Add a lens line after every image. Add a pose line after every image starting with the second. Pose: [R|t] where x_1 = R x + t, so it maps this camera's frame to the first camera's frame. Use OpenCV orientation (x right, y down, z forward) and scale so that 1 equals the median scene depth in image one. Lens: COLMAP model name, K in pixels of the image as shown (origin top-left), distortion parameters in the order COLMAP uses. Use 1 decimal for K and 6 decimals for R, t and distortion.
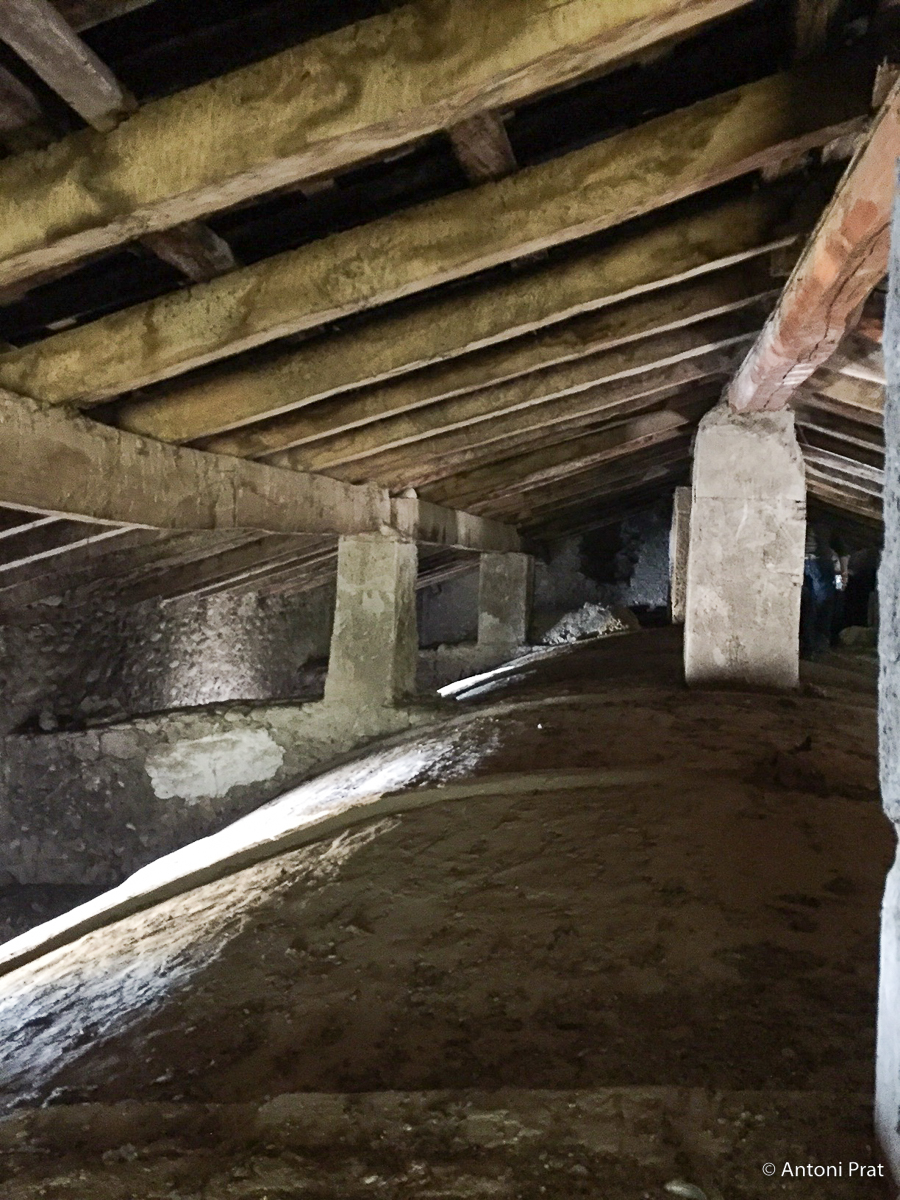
lens RADIAL K [[1019.5, 0, 450.0], [0, 1019.5, 600.0], [0, 0, 1]] dist [0.052974, -0.002694]
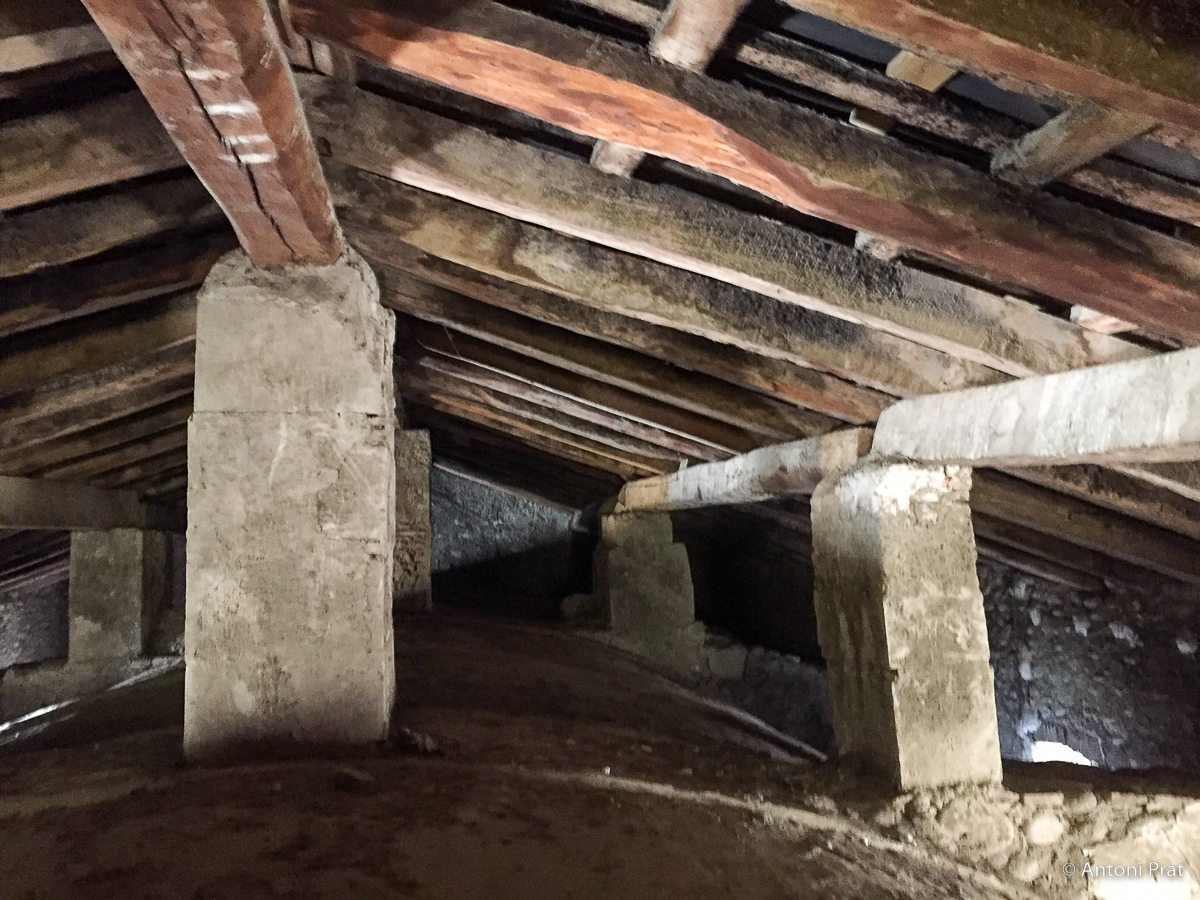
lens RADIAL K [[1019.5, 0, 600.0], [0, 1019.5, 450.0], [0, 0, 1]] dist [0.052974, -0.002694]
pose [[0.939496, -0.027248, 0.341475, 0.258941], [0.066680, 0.992311, -0.104274, -0.006258], [-0.336008, 0.120734, 0.934089, 0.407154]]
